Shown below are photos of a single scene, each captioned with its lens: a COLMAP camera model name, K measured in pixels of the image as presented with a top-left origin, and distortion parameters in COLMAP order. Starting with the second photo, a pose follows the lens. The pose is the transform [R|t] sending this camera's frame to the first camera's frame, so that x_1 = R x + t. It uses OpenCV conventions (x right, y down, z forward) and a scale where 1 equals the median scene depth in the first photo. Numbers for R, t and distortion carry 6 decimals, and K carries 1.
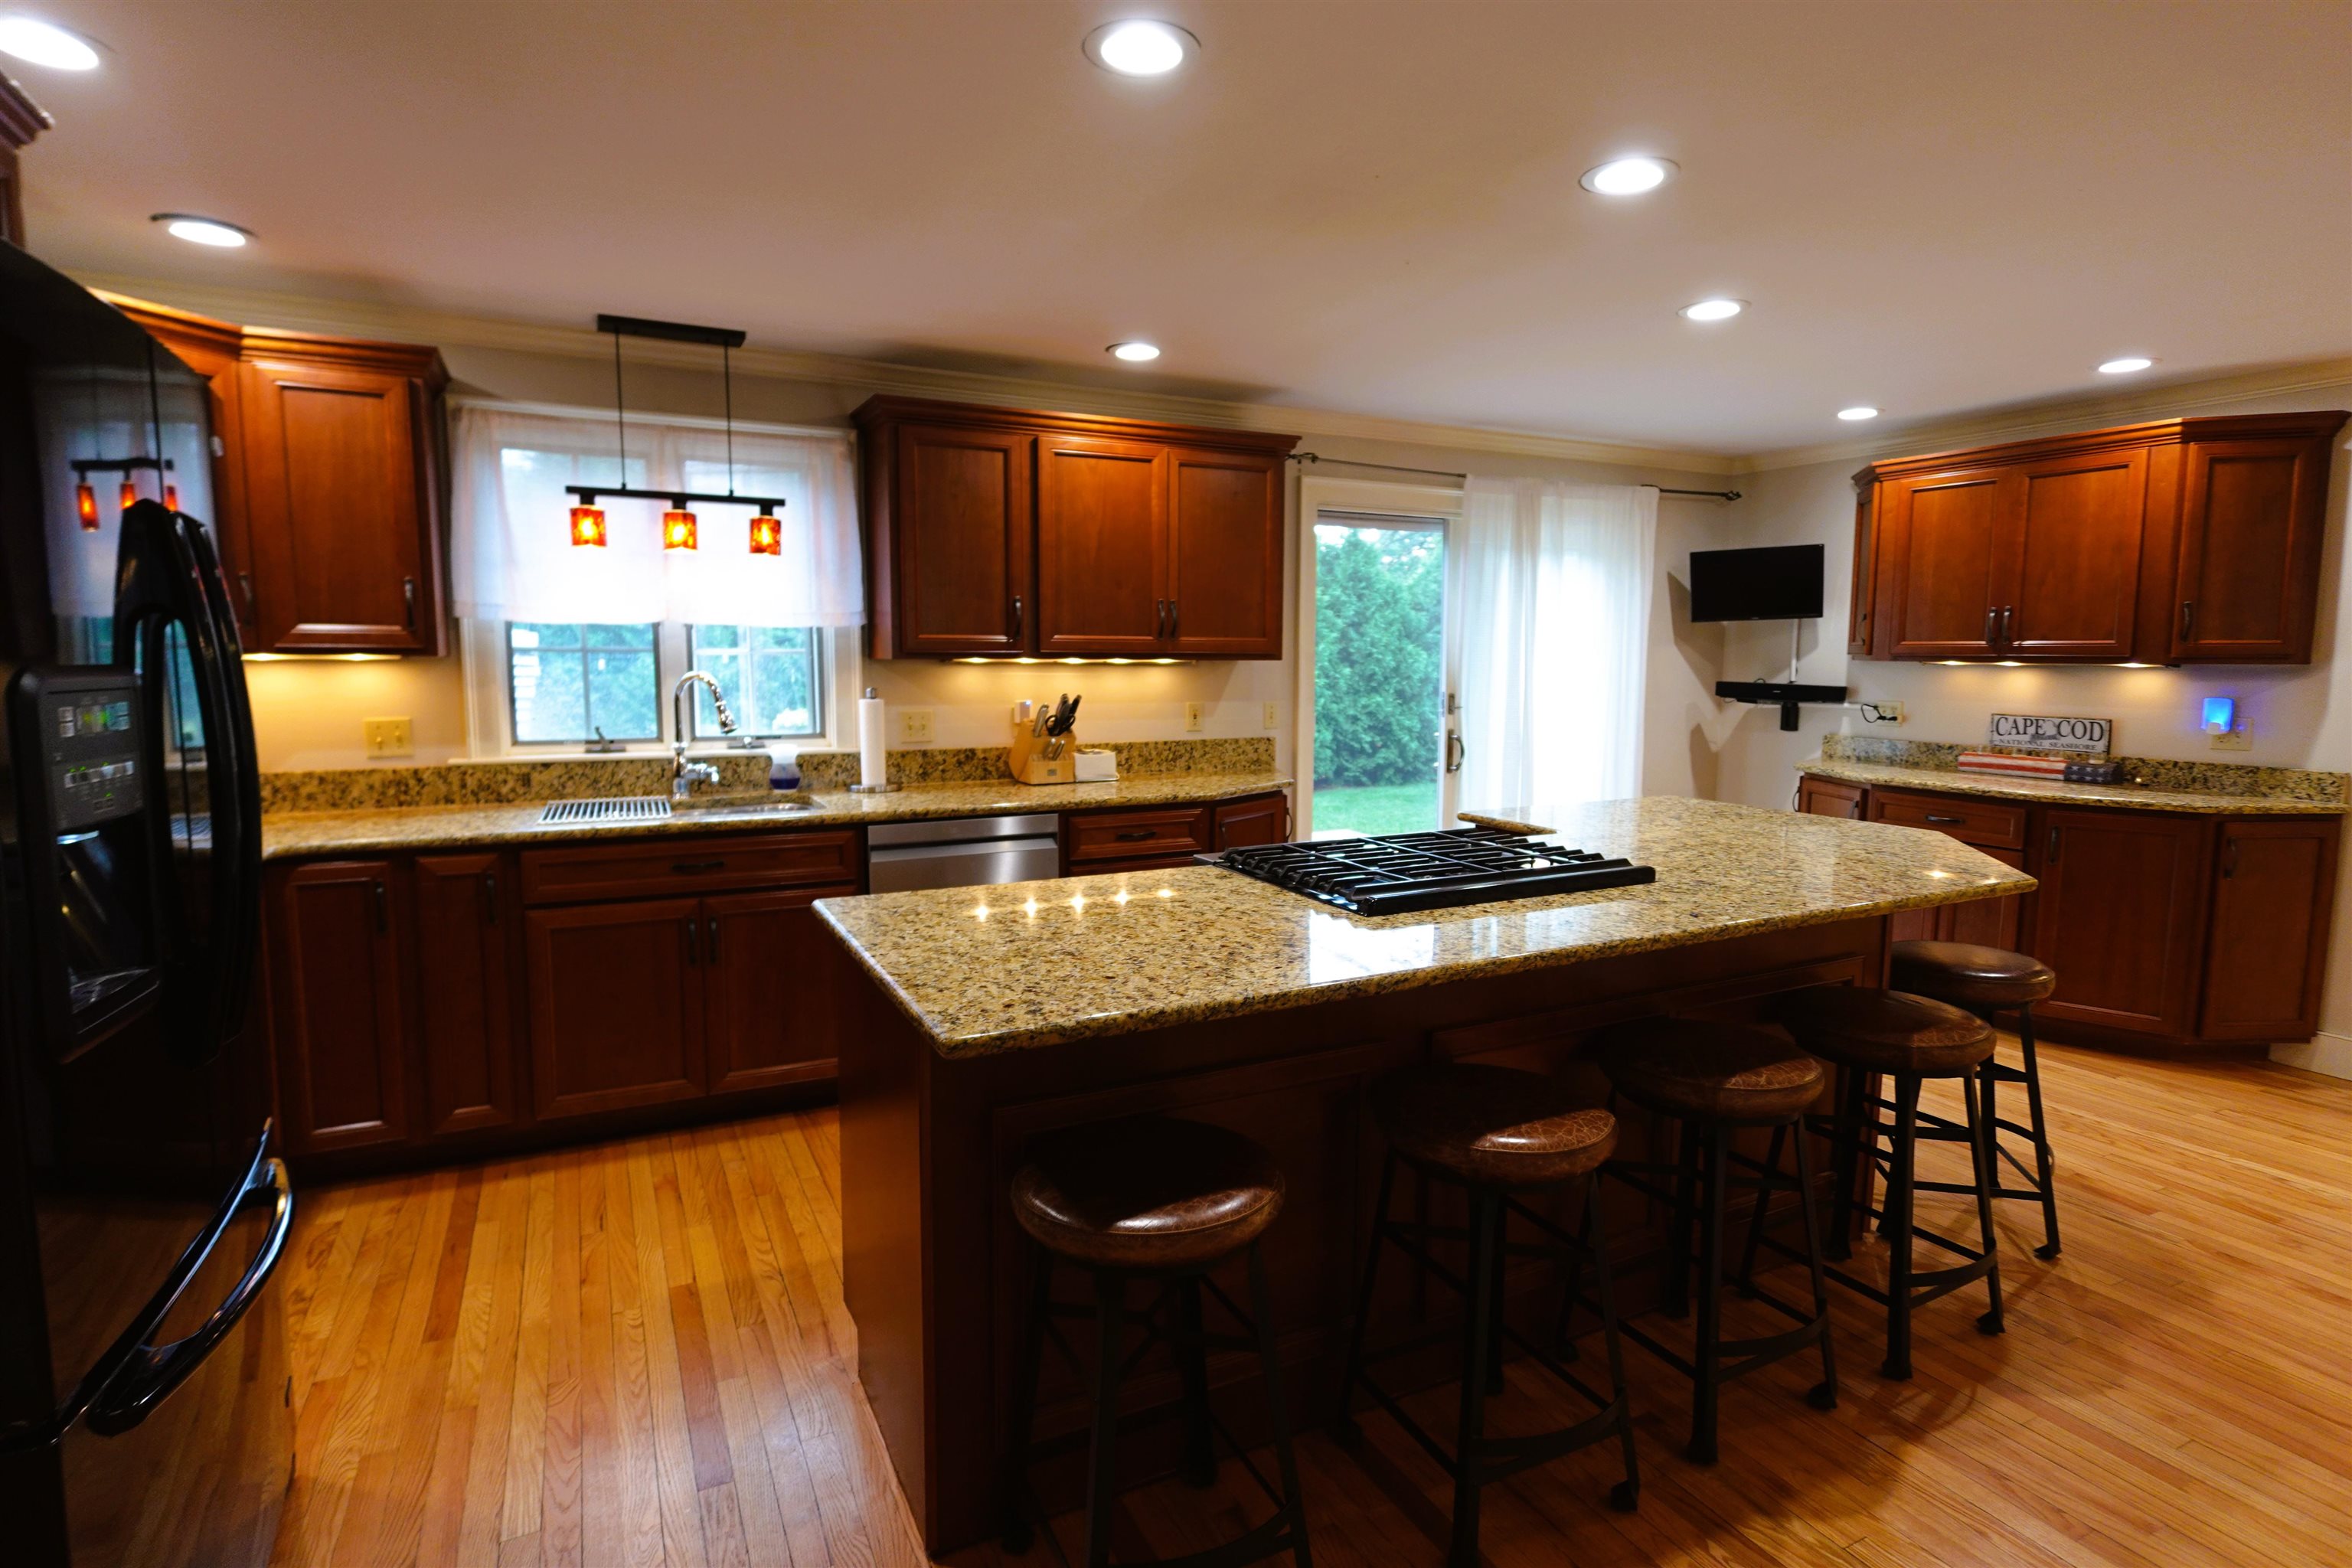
lens RADIAL K [[1191.7, 0, 1188.1], [0, 1191.7, 784.1], [0, 0, 1]] dist [-0.003225, -0.000074]
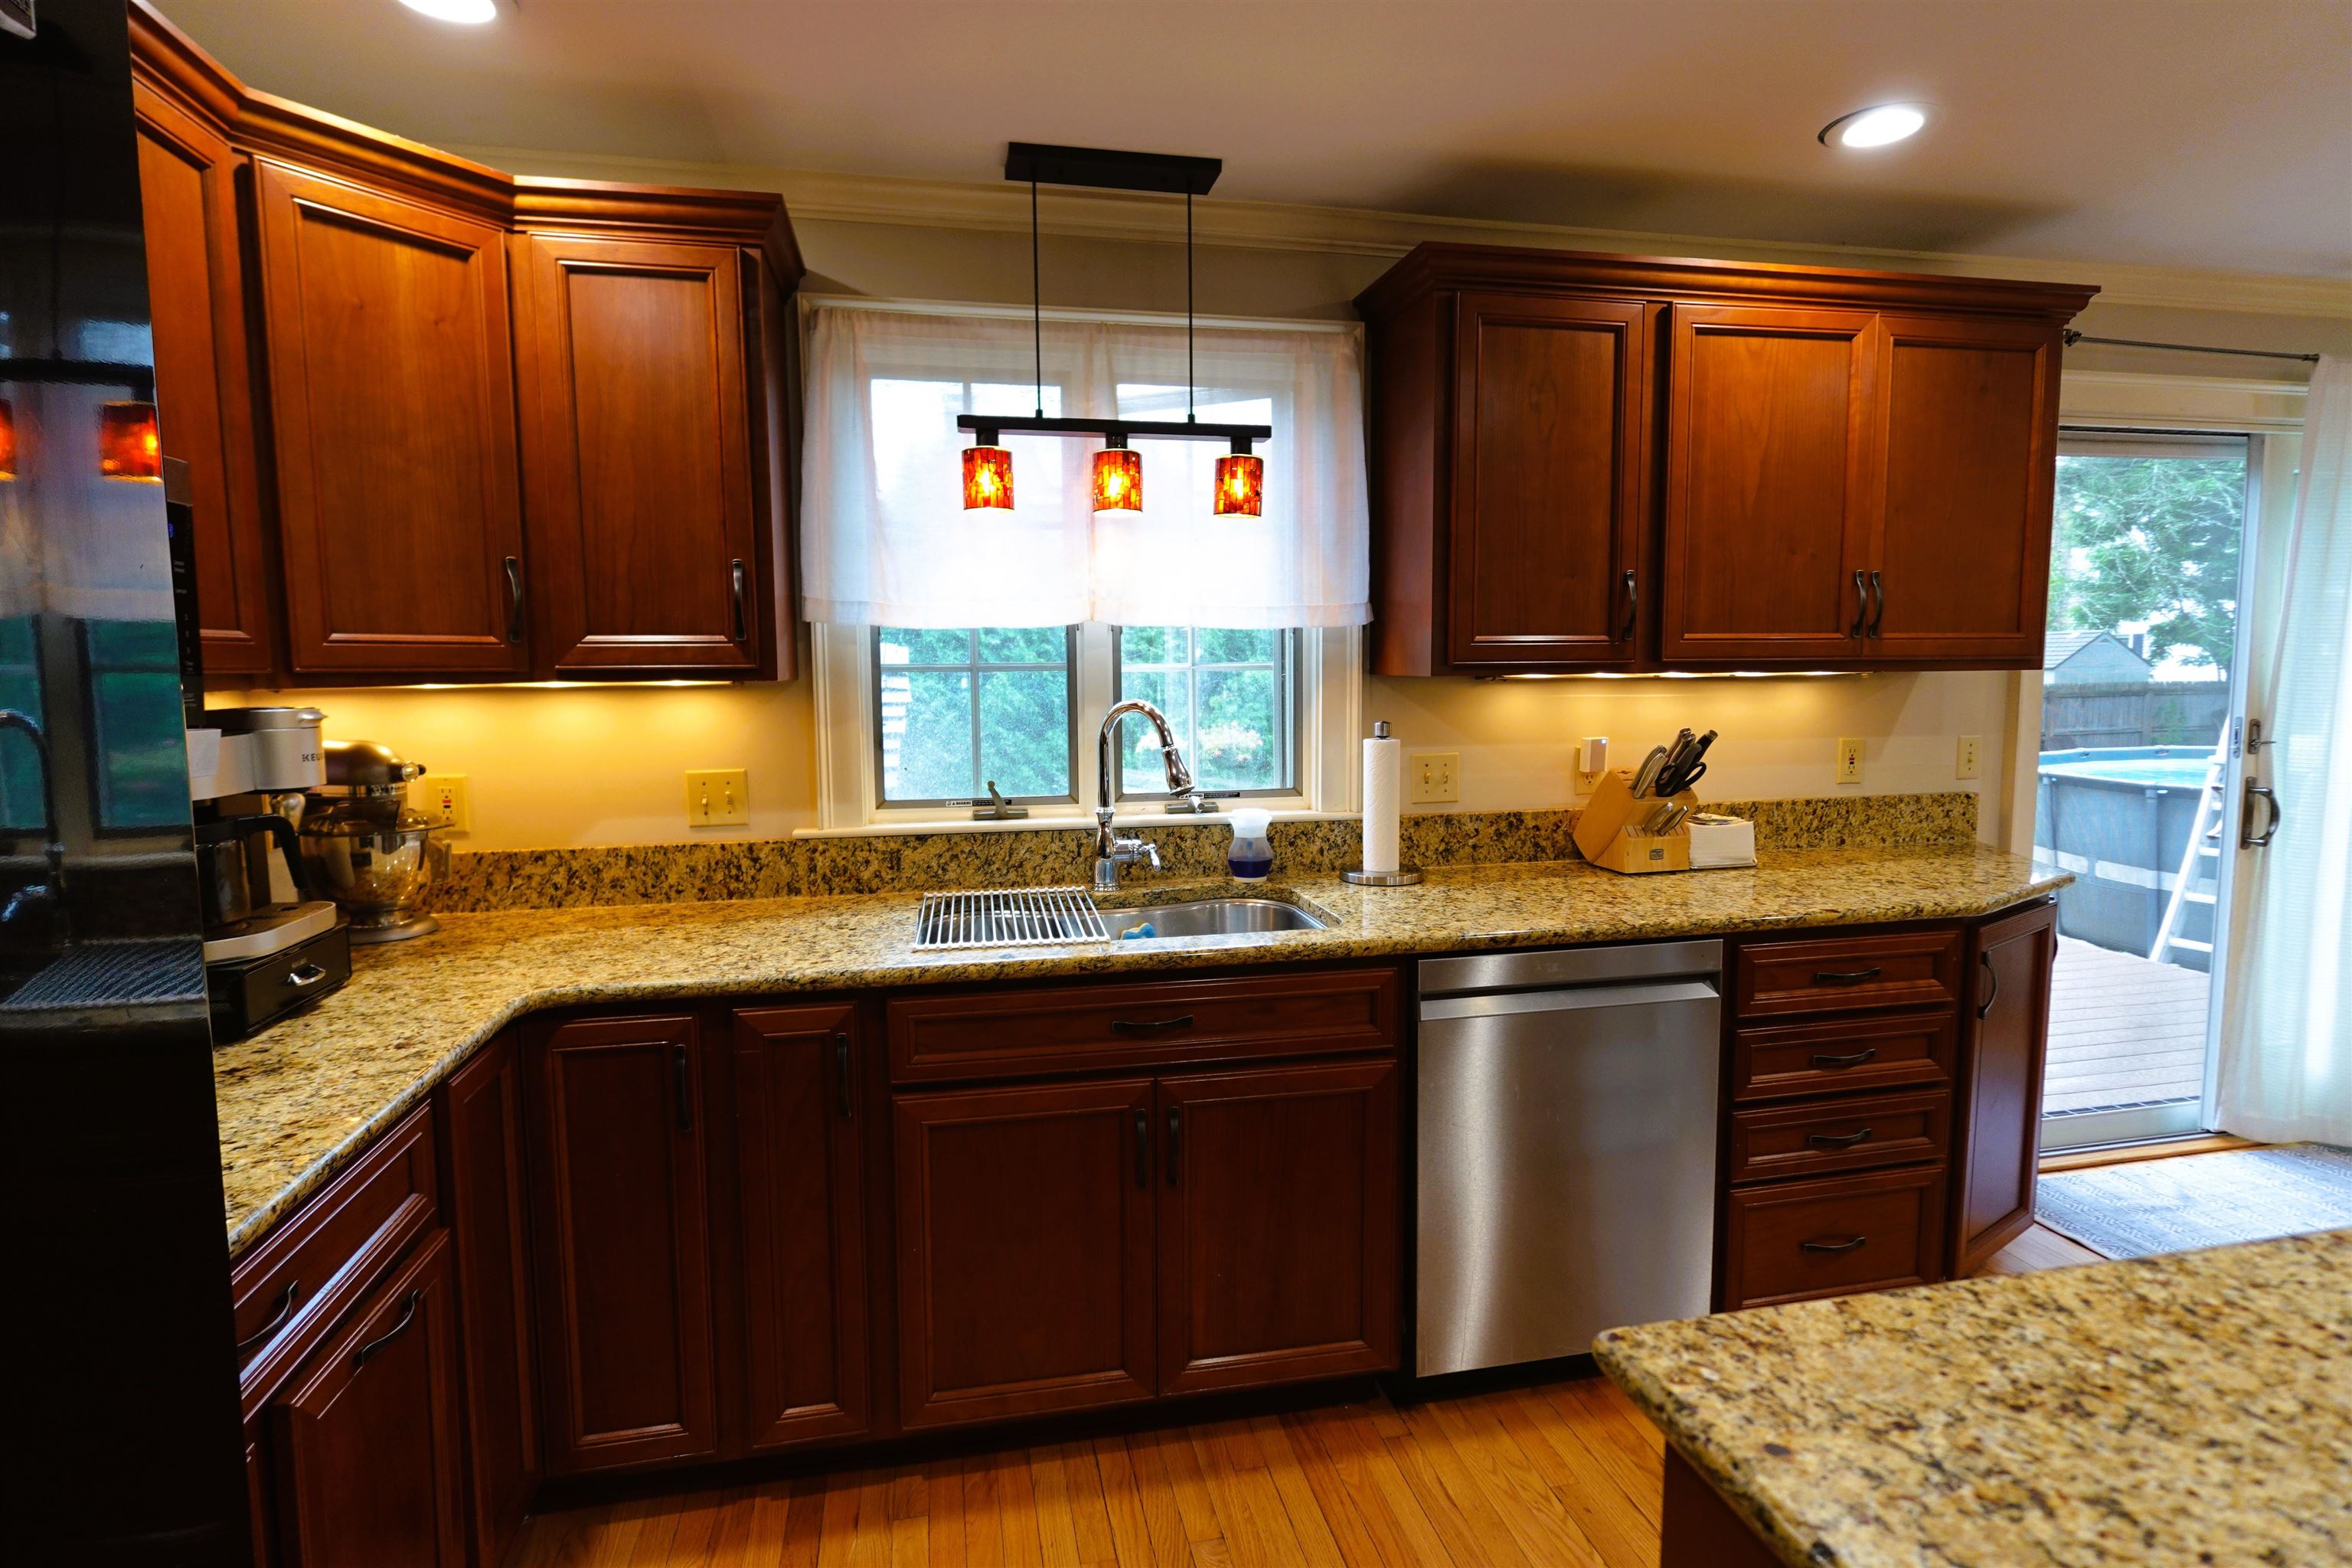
lens RADIAL K [[1191.7, 0, 1182.2], [0, 1191.7, 781.6], [0, 0, 1]] dist [-0.003225, -0.000074]
pose [[0.965050, 0.011117, -0.261829, -0.212881], [-0.014382, 0.999841, -0.010555, -0.042036], [0.261670, 0.013952, 0.965057, 0.373127]]
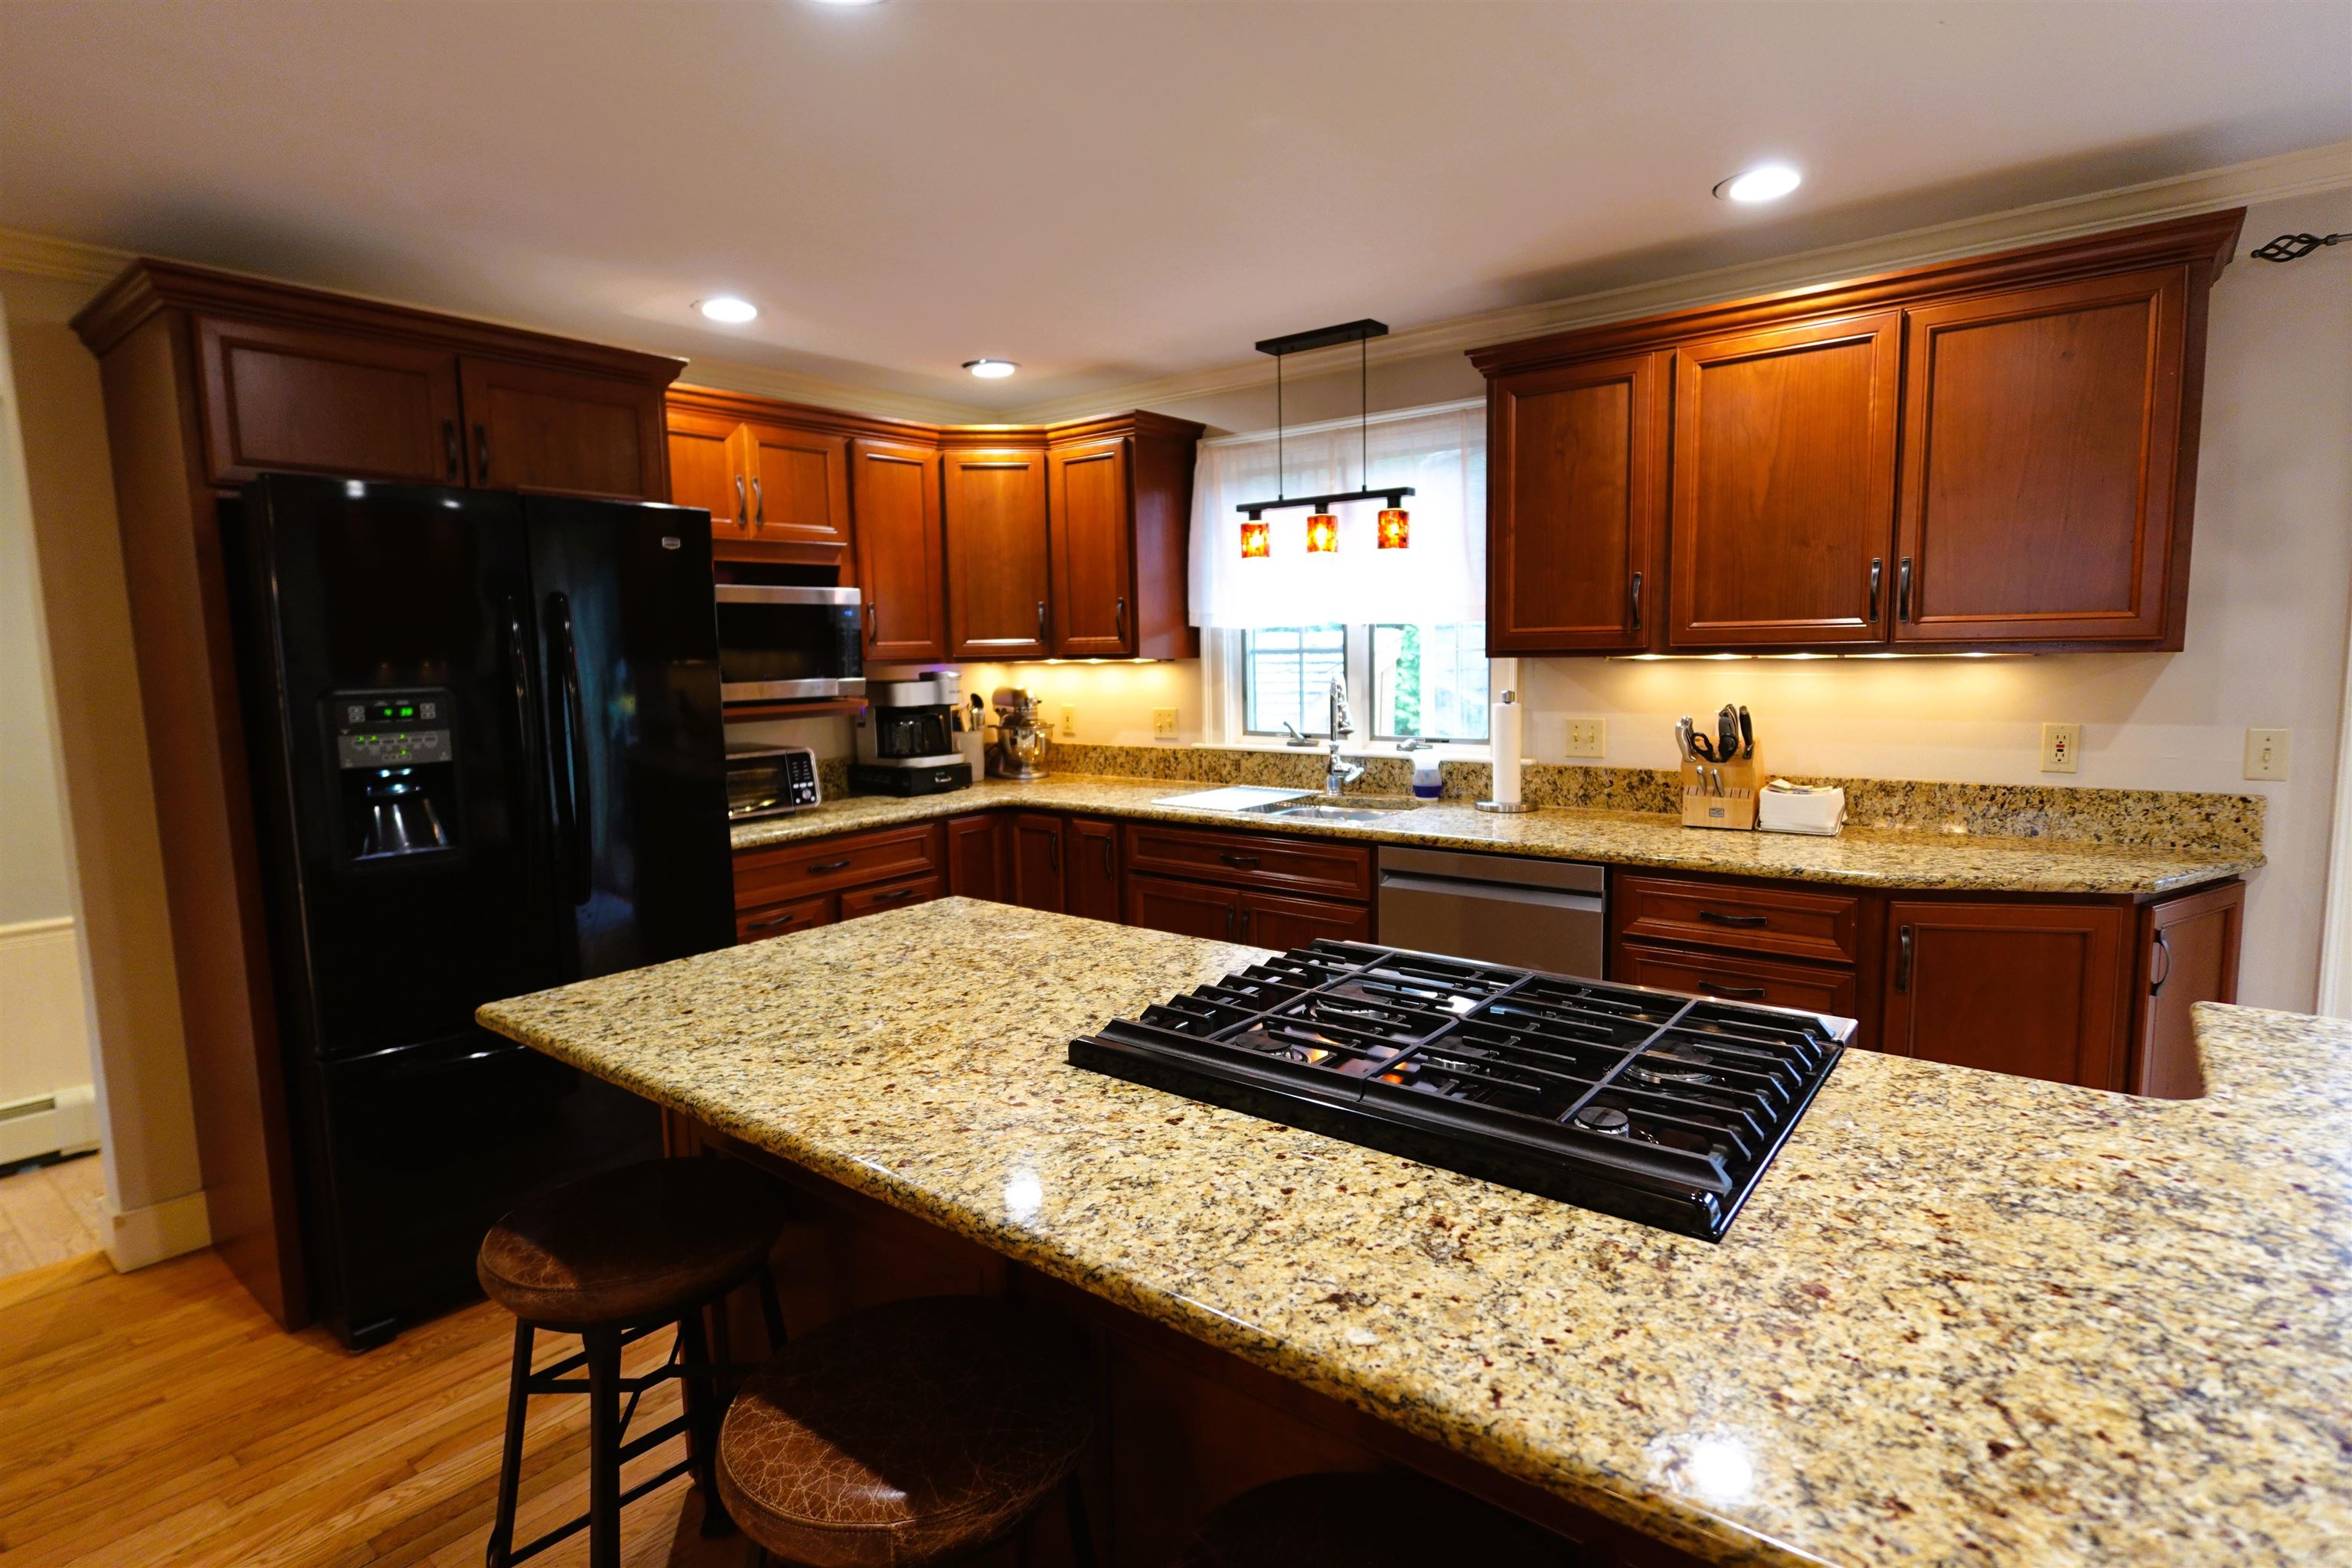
lens RADIAL K [[1191.7, 0, 1157.6], [0, 1191.7, 788.5], [0, 0, 1]] dist [-0.003225, -0.000074]
pose [[0.403759, 0.095723, -0.909844, 0.448431], [-0.076708, 0.994551, 0.070594, -0.054781], [0.911644, 0.041289, 0.408902, 0.444643]]
